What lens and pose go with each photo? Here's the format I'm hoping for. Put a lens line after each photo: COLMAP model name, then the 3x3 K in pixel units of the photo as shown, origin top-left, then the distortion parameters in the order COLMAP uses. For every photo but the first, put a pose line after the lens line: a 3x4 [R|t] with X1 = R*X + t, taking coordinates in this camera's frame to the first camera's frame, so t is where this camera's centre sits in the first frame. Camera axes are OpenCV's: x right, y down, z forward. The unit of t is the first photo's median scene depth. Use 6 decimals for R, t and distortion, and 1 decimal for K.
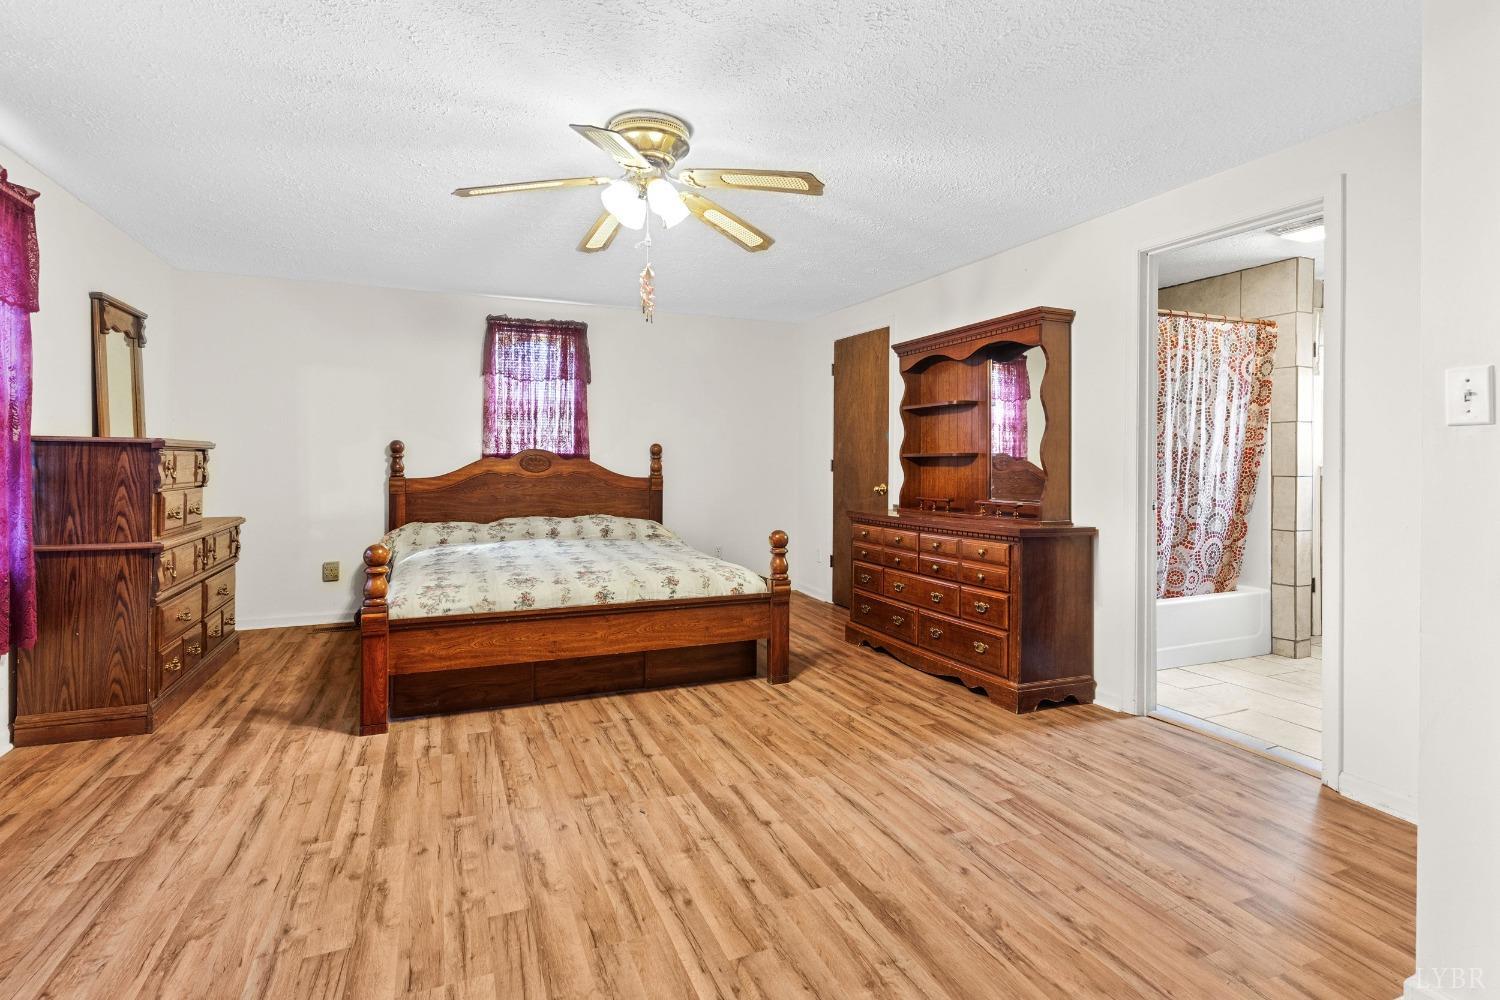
lens RADIAL K [[729.1, 0, 737.7], [0, 729.1, 459.1], [0, 0, 1]] dist [0.001270, -0.000451]
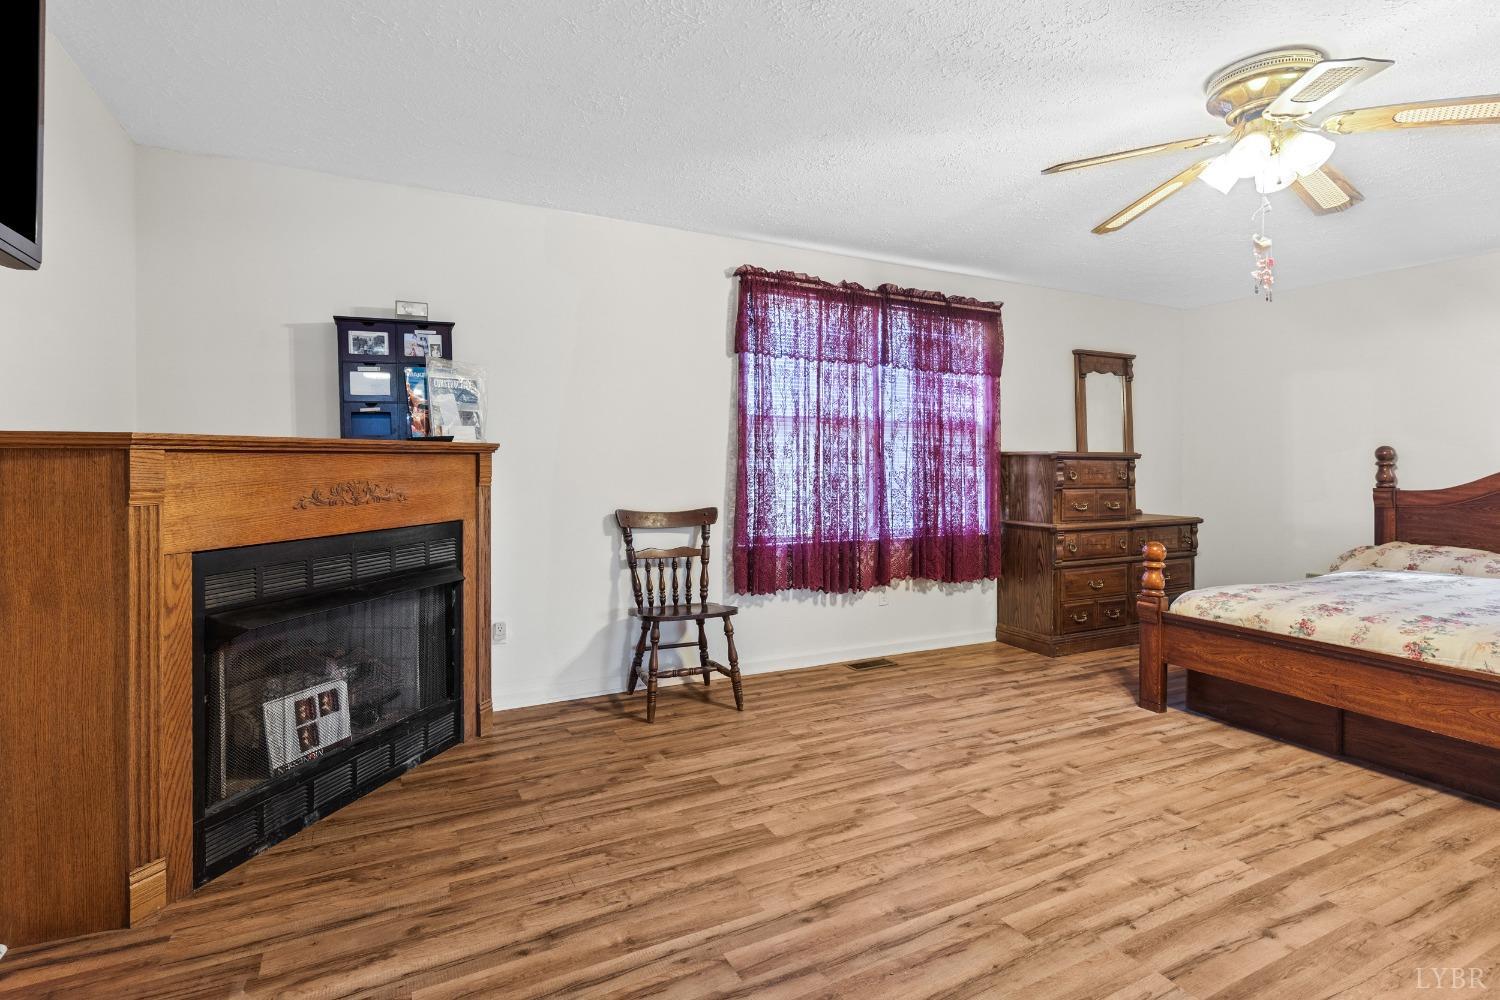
lens RADIAL K [[729.1, 0, 745.0], [0, 729.1, 468.1], [0, 0, 1]] dist [0.001270, -0.000451]
pose [[0.074156, 0.001300, -0.997246, 0.624003], [-0.004411, 0.999990, 0.000975, 0.006101], [0.997237, 0.004326, 0.074161, 0.315841]]
